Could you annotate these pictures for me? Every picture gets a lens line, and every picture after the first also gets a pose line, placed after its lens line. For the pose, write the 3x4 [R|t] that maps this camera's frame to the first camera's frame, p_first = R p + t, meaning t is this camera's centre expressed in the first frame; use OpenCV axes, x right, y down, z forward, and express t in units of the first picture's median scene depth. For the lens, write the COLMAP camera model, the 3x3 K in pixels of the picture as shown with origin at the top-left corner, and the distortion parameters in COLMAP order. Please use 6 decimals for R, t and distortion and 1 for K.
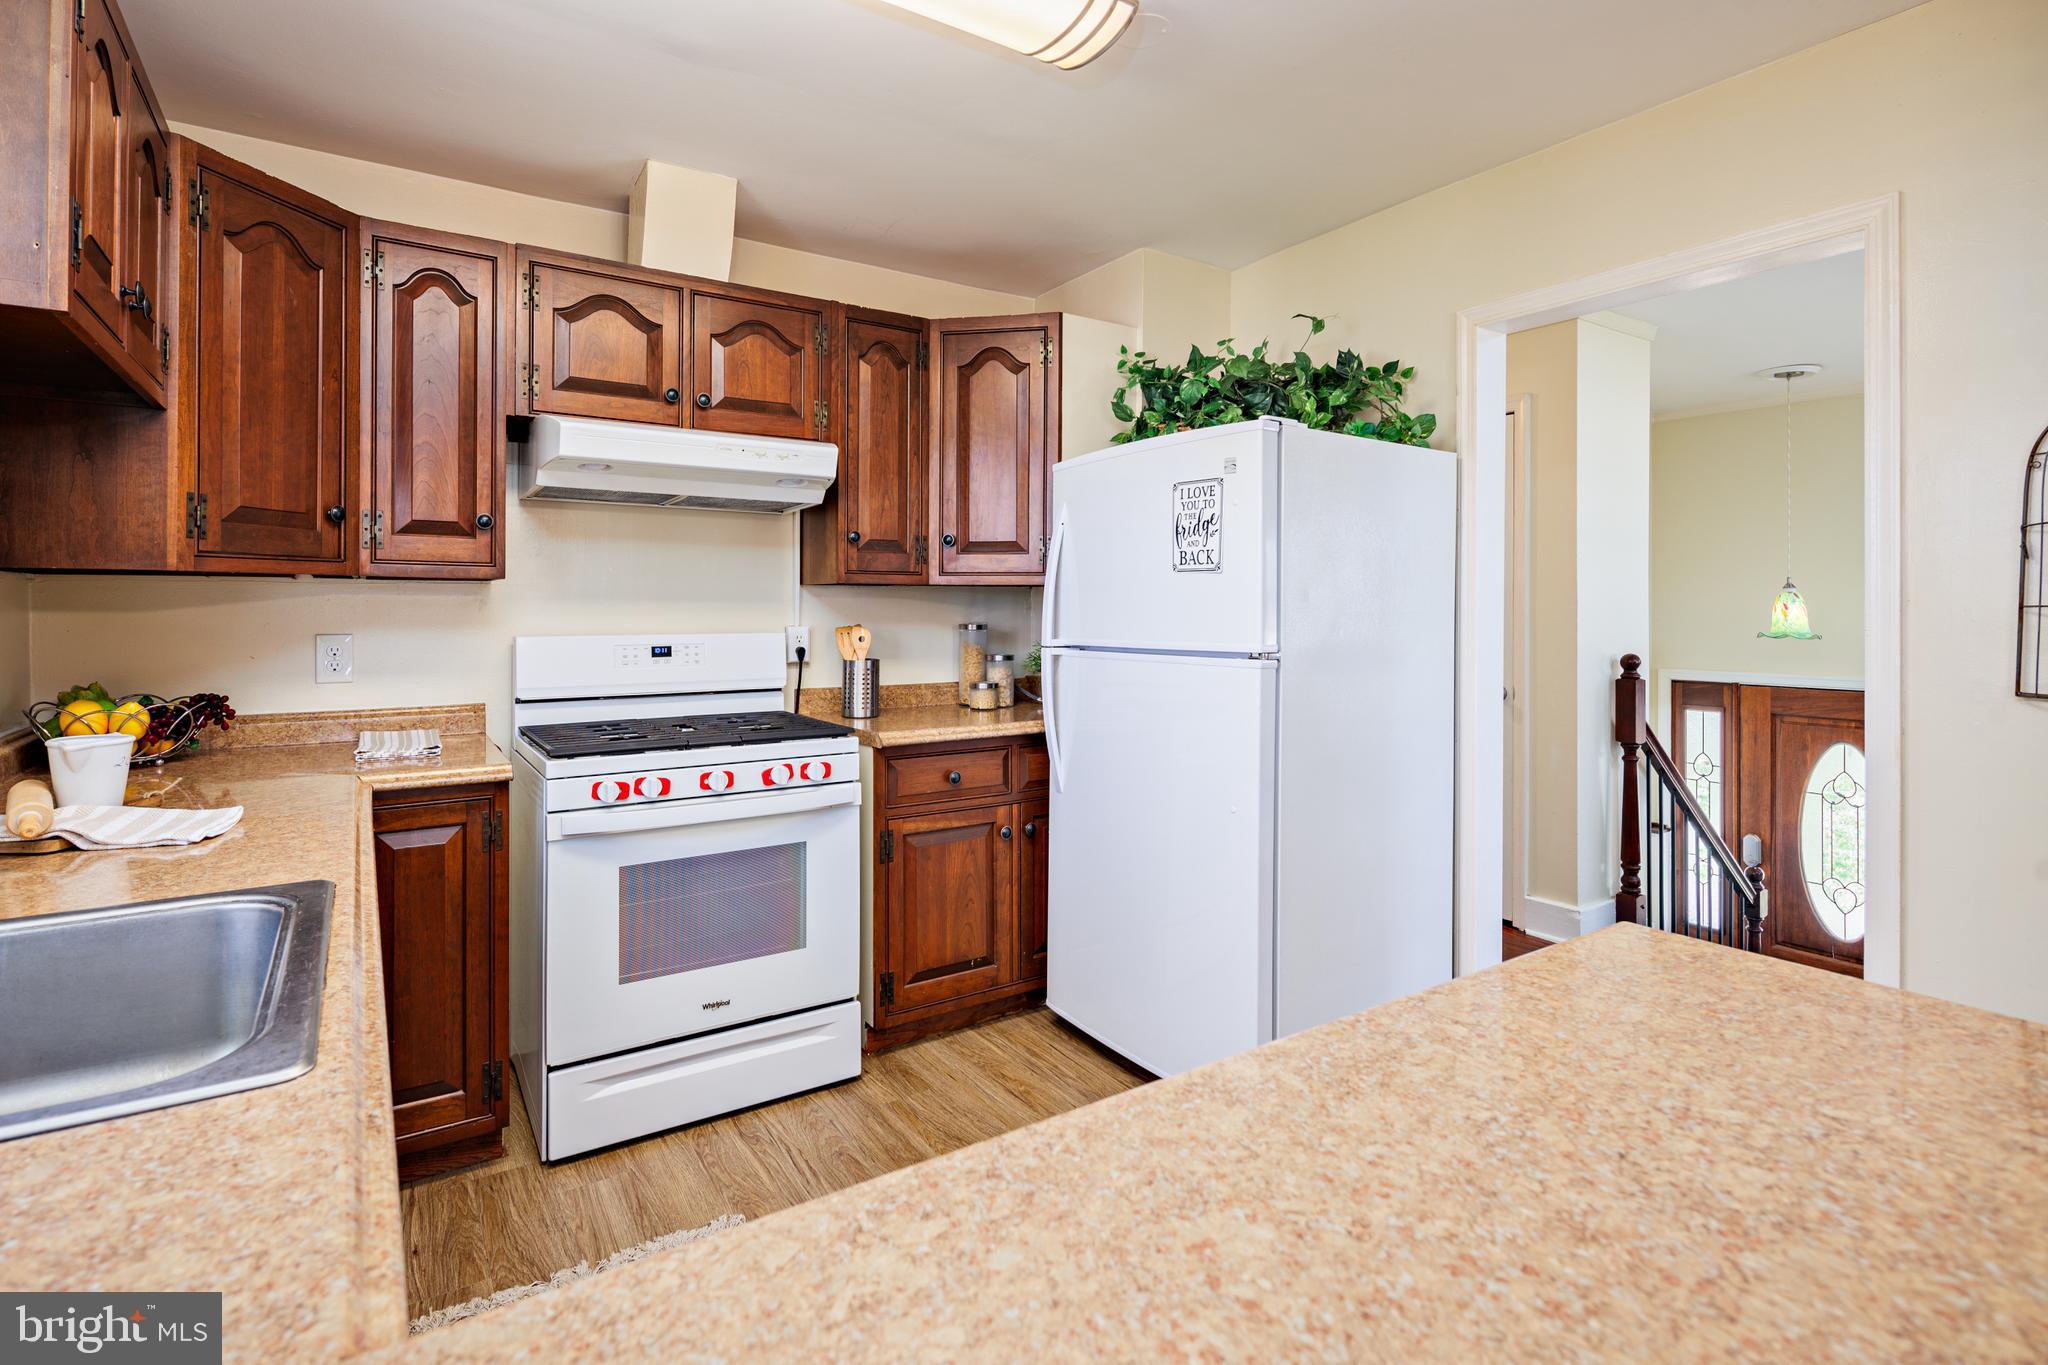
lens RADIAL K [[998.0, 0, 1016.6], [0, 998.0, 610.8], [0, 0, 1]] dist [0.009244, -0.006330]
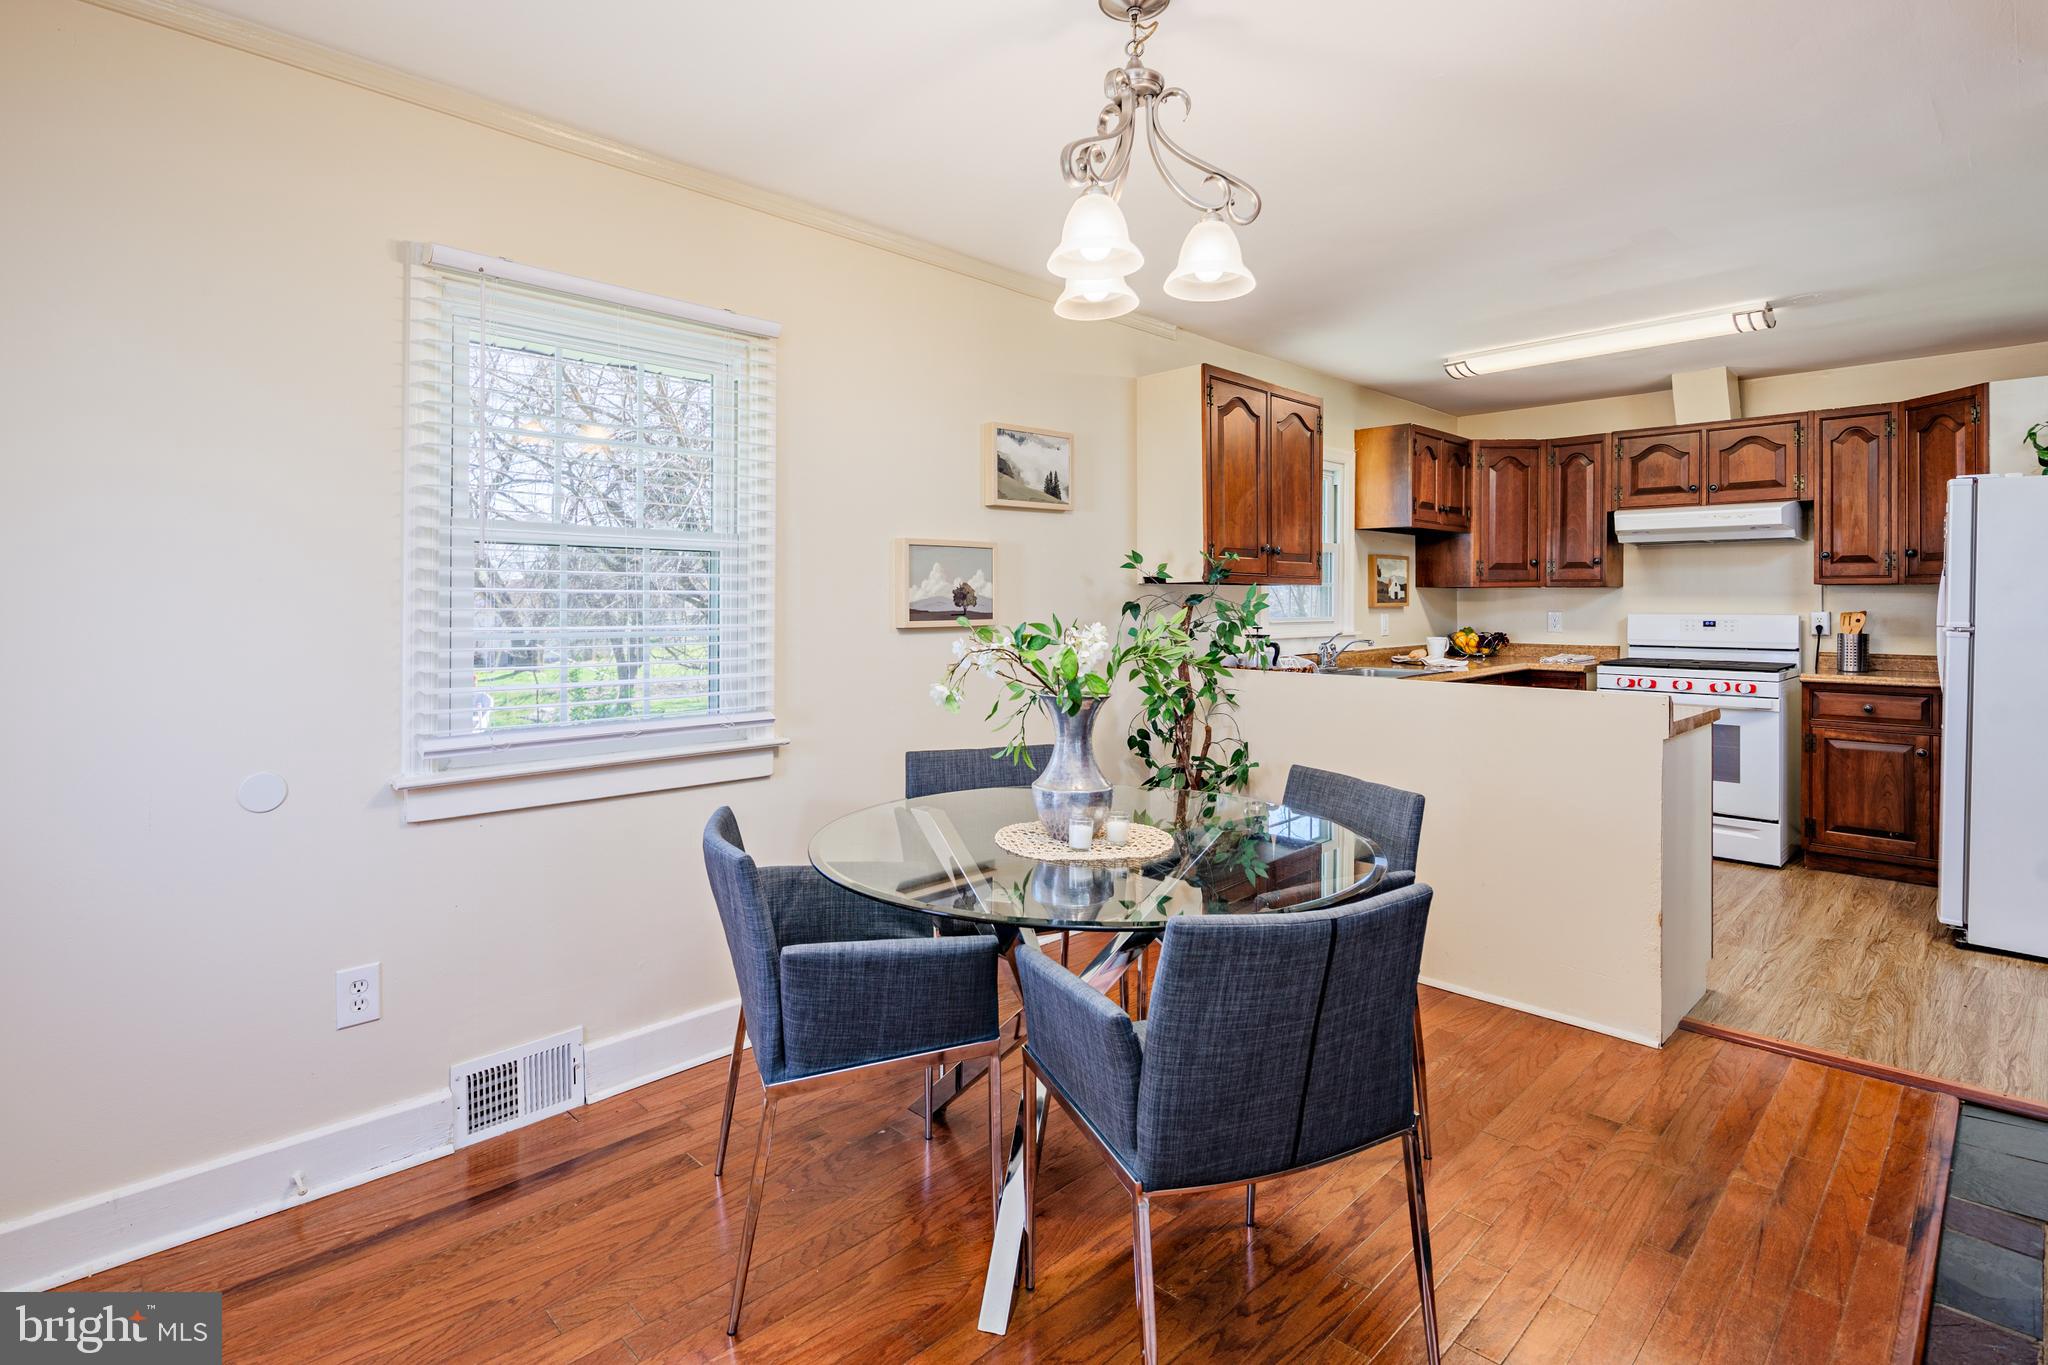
lens RADIAL K [[998.0, 0, 1017.1], [0, 998.0, 605.0], [0, 0, 1]] dist [0.009244, -0.006330]
pose [[0.200716, 0.002414, -0.979646, 1.289245], [-0.003762, 0.999991, 0.001693, 0.008525], [0.979642, 0.003346, 0.200724, -0.657992]]
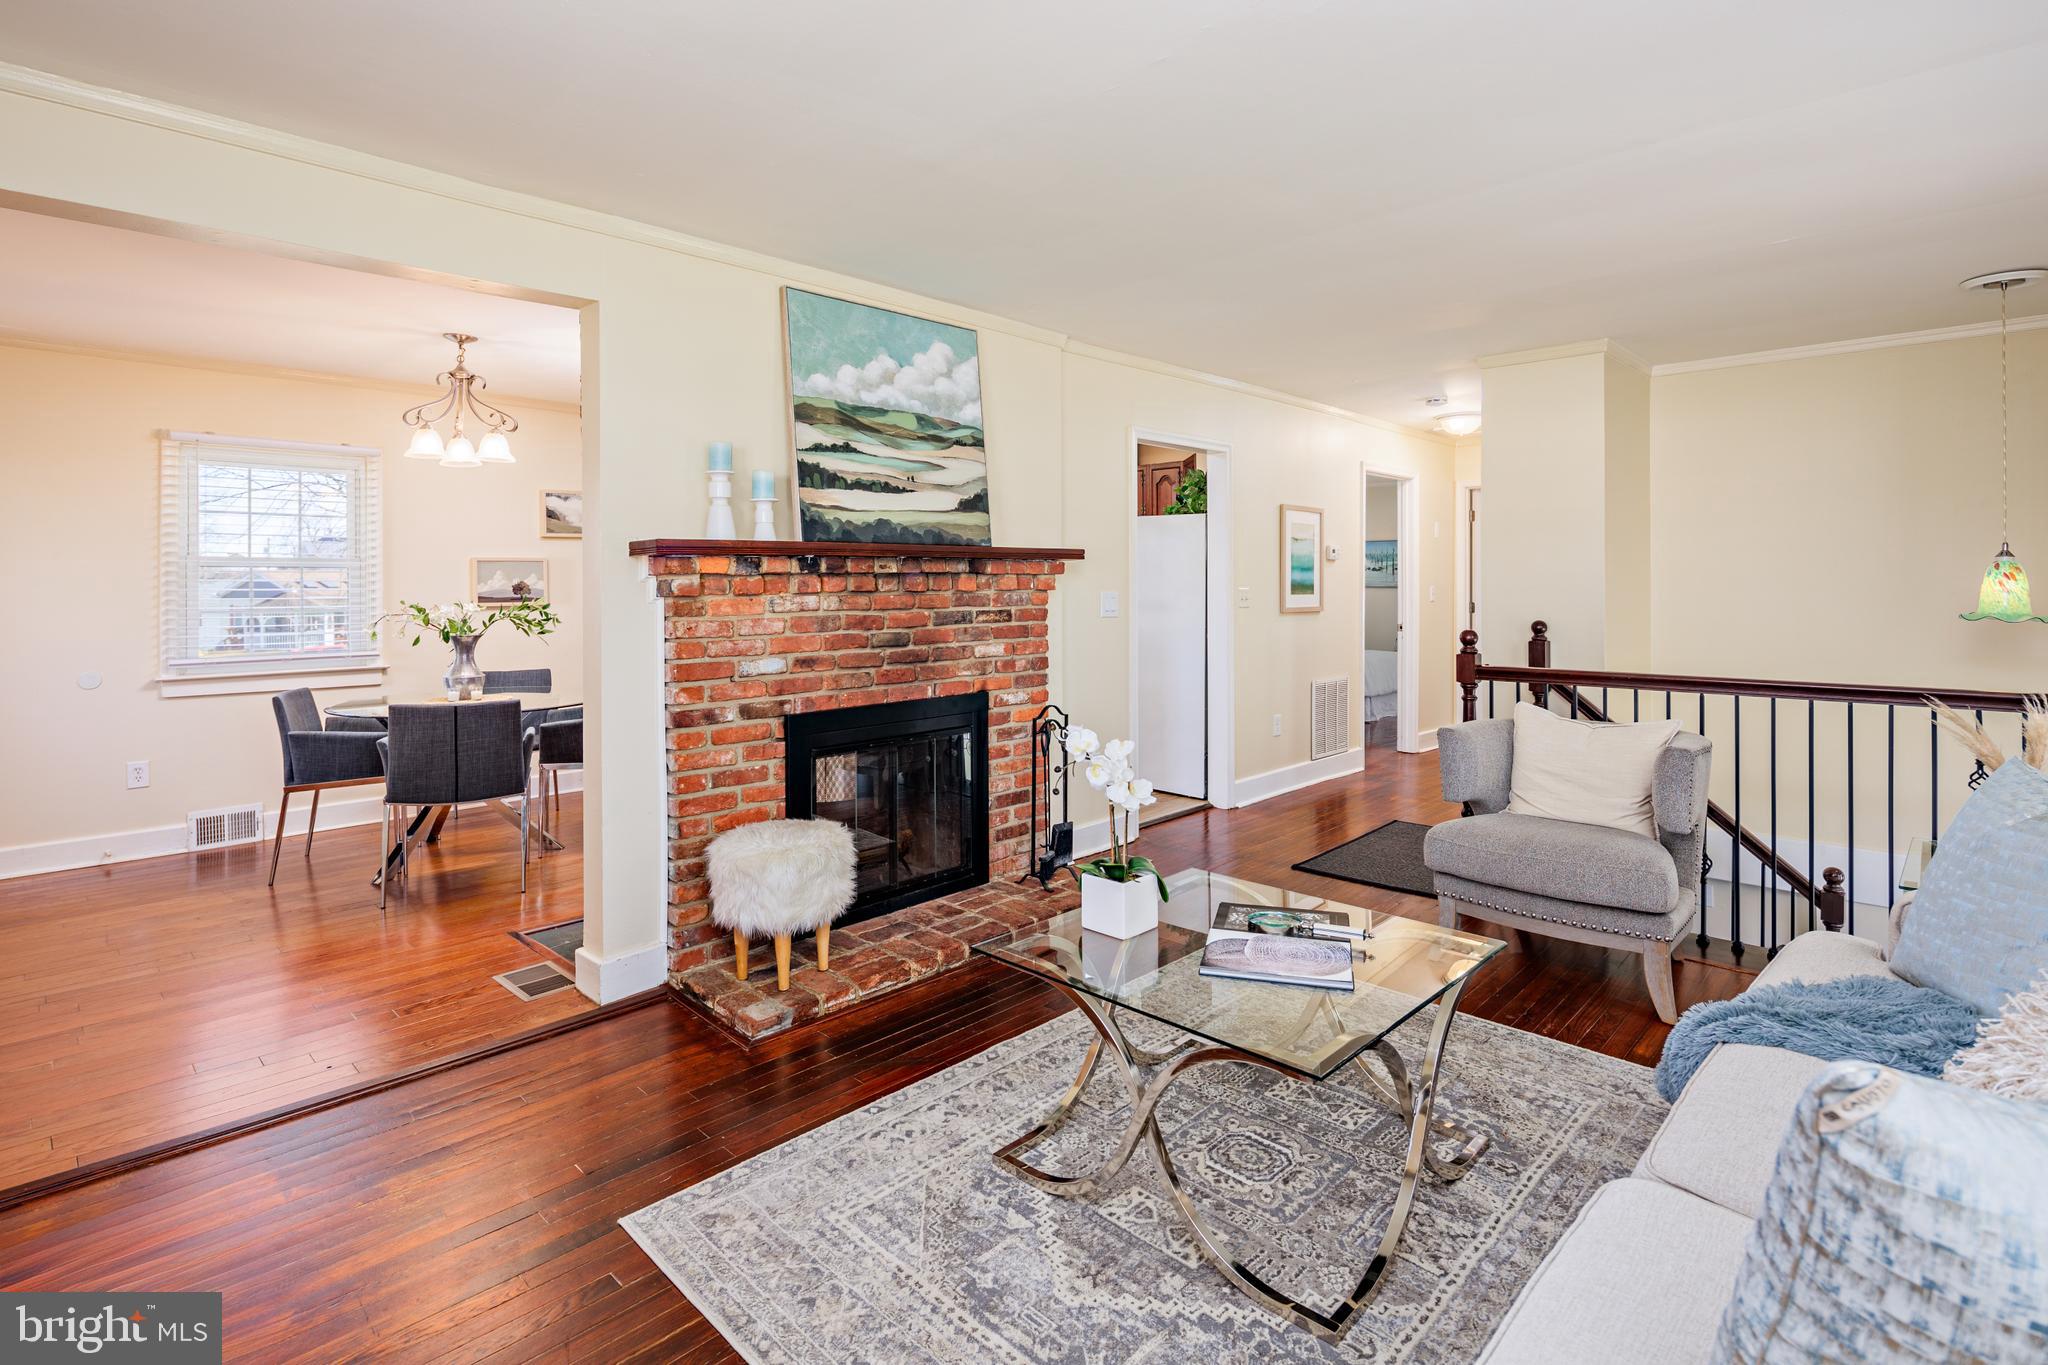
lens RADIAL K [[998.0, 0, 1027.9], [0, 998.0, 582.7], [0, 0, 1]] dist [0.009244, -0.006330]
pose [[0.224962, -0.004096, -0.974359, 2.512874], [0.001560, 0.999991, -0.003844, -0.003528], [0.974366, -0.000656, 0.224966, 0.146664]]
